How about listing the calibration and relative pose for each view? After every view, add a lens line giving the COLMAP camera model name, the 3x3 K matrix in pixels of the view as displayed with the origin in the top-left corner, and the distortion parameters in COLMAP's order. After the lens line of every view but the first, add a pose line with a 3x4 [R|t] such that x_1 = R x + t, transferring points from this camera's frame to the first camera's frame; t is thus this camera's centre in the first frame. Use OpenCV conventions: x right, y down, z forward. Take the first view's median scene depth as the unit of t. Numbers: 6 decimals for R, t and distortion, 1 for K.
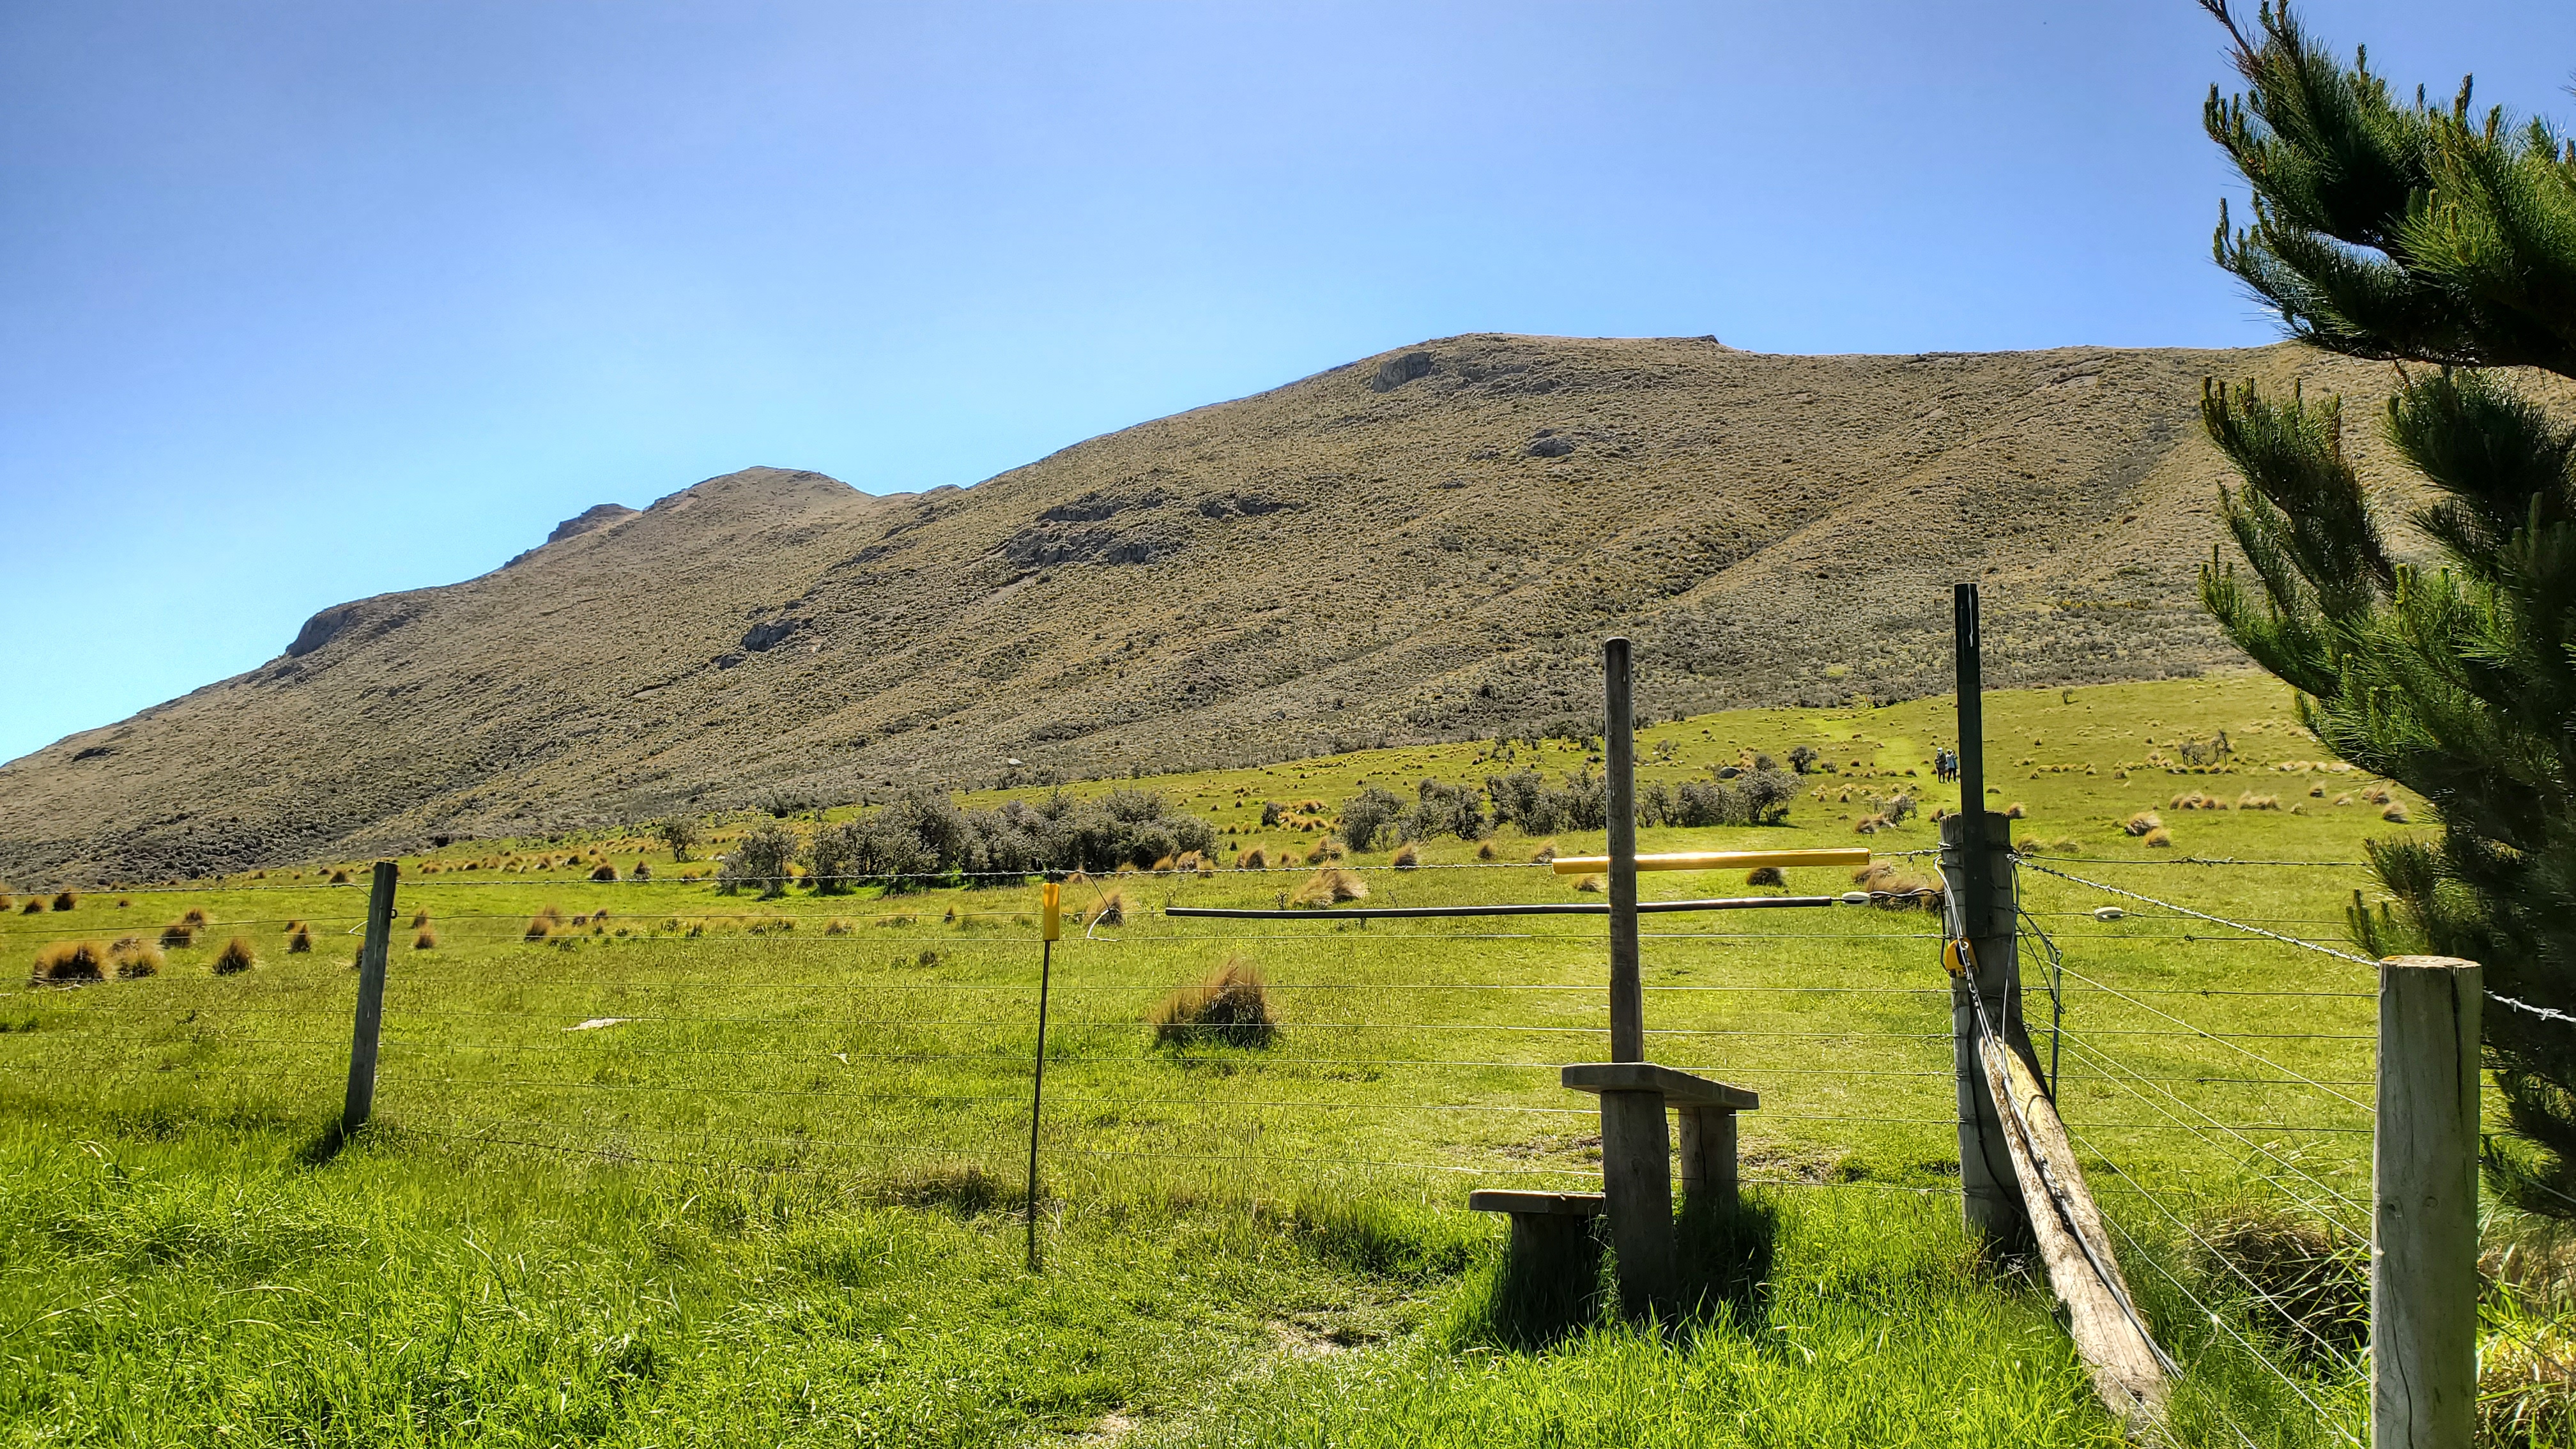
lens RADIAL K [[1903.3, 0, 1286.9], [0, 1903.3, 724.1], [0, 0, 1]] dist [0.003764, 0.001808]
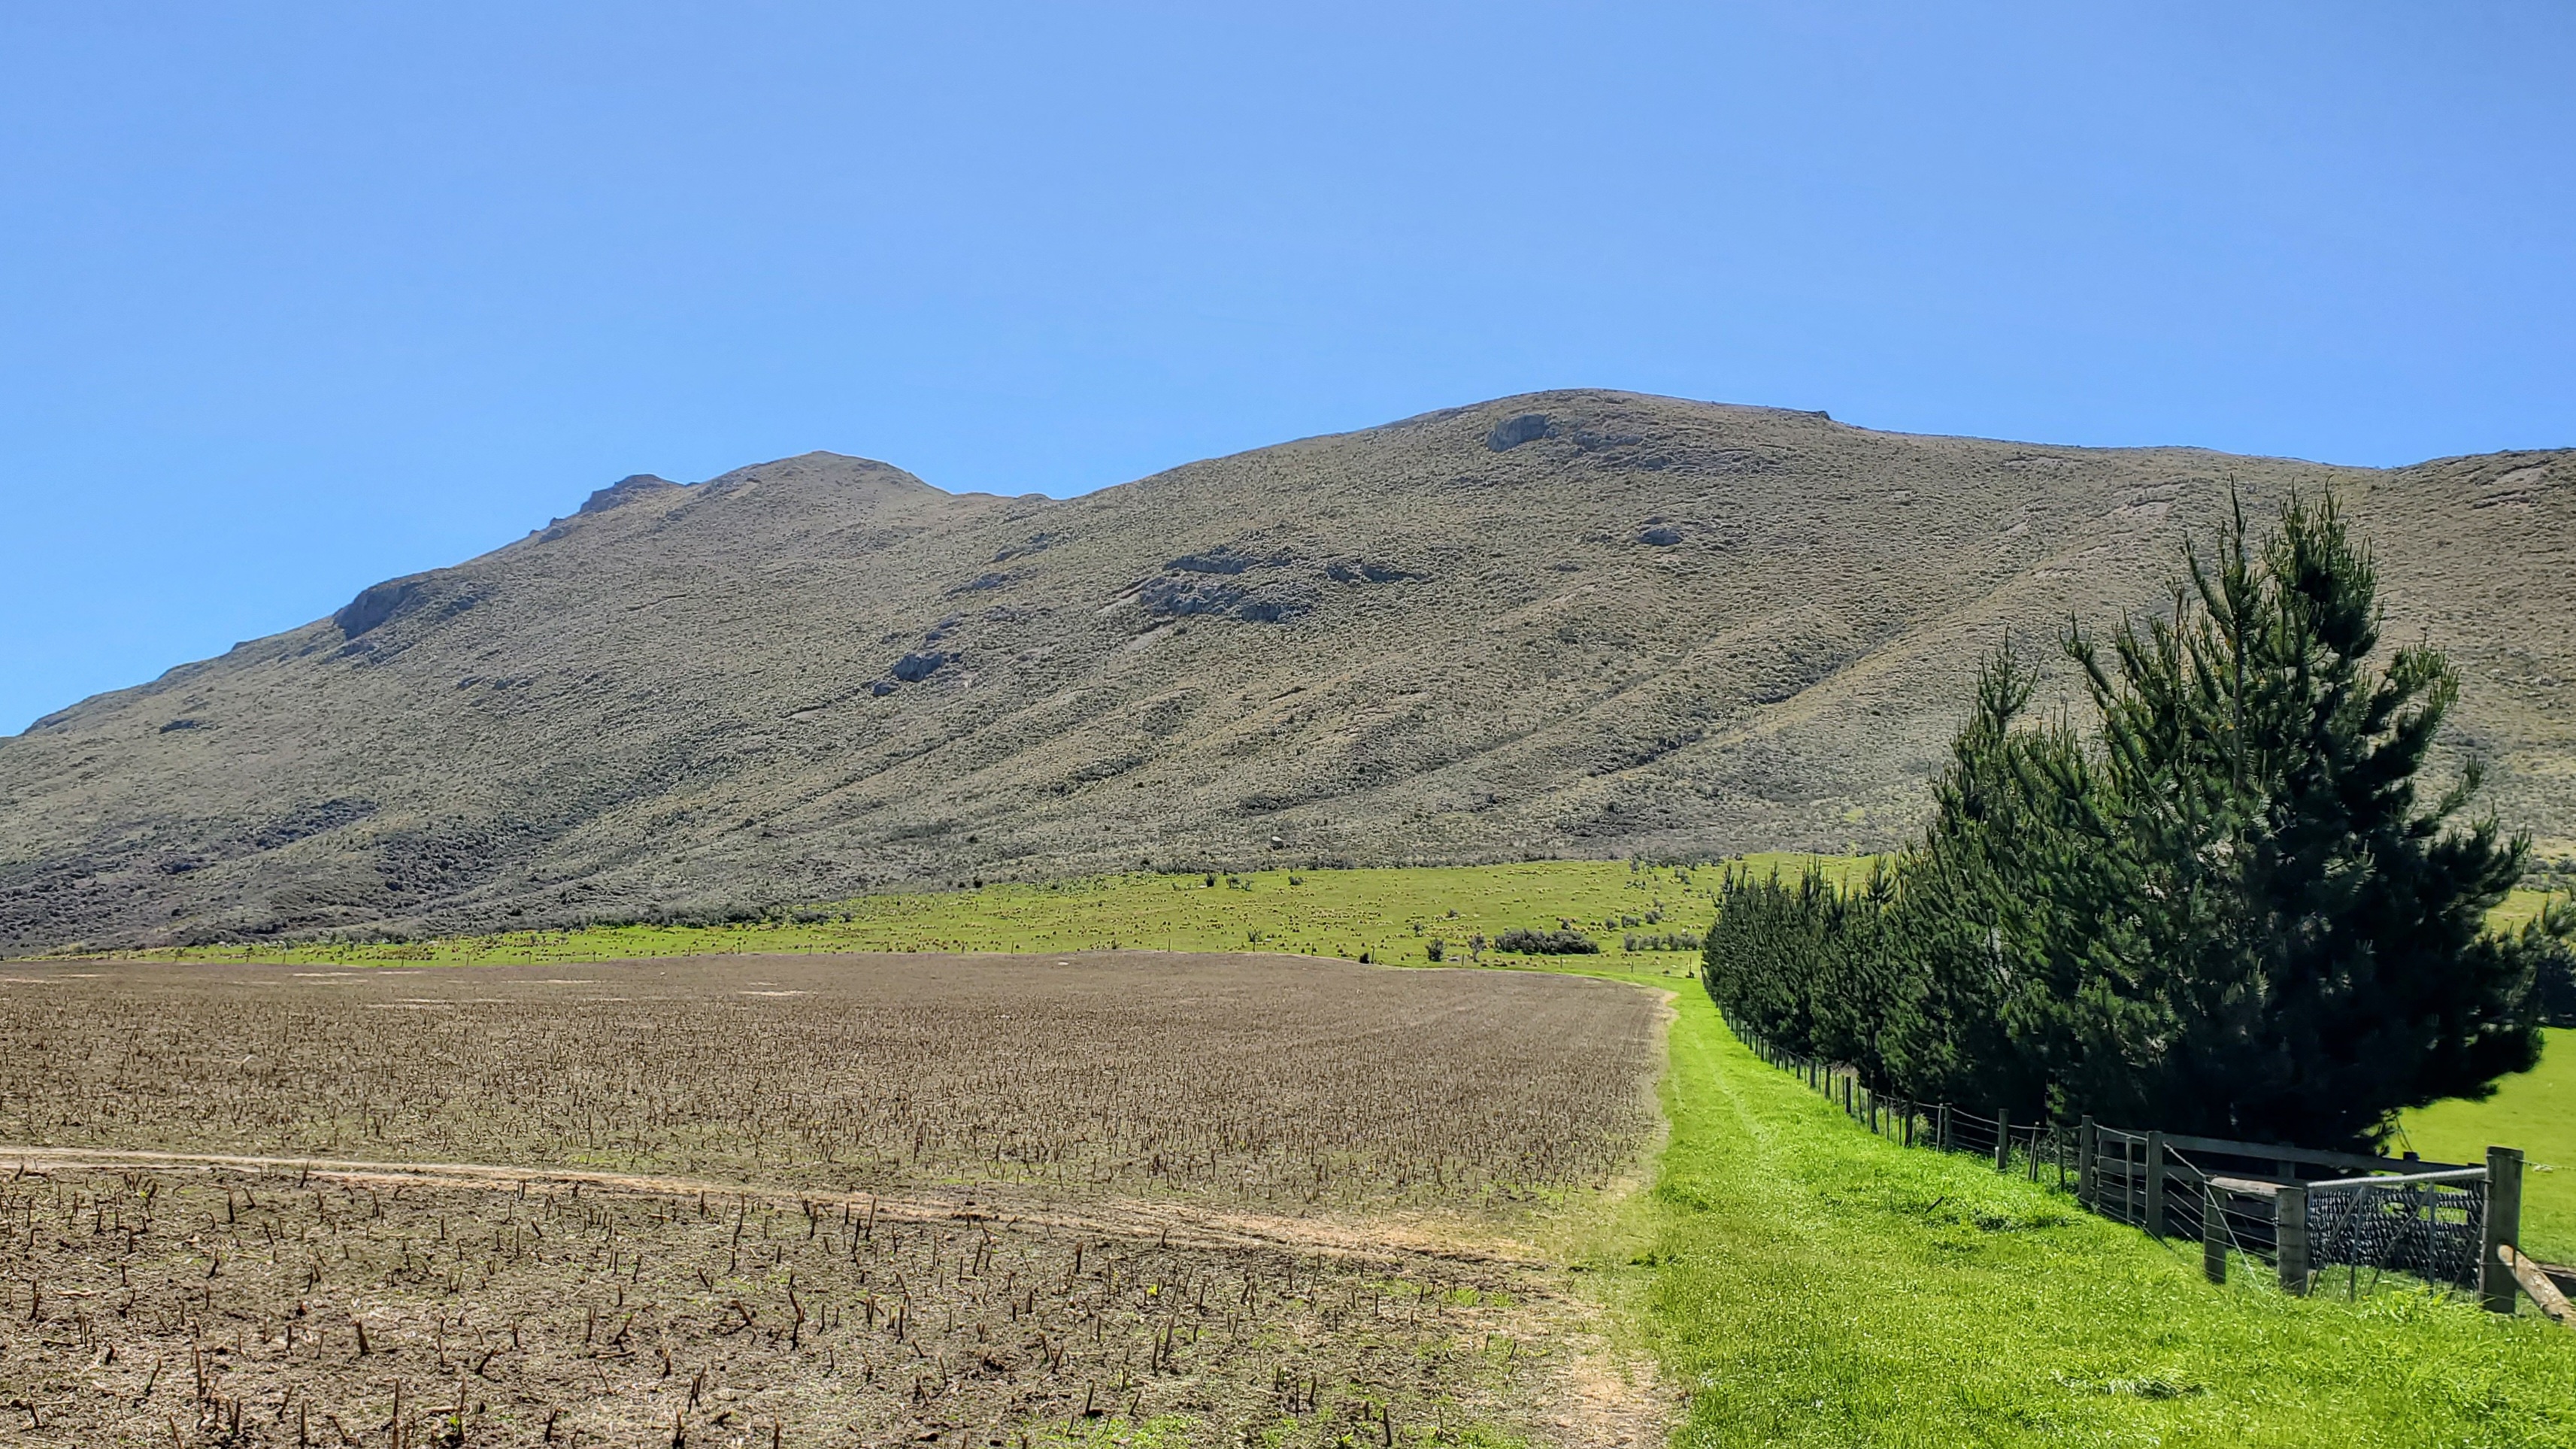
lens RADIAL K [[2052.0, 0, 1288.0], [0, 2052.0, 726.0], [0, 0, 1]] dist [0.013950, -0.005843]
pose [[0.998015, 0.053794, -0.032735, -0.026228], [-0.054109, 0.998496, -0.008806, -0.015411], [0.032212, 0.010560, 0.999425, -0.156932]]
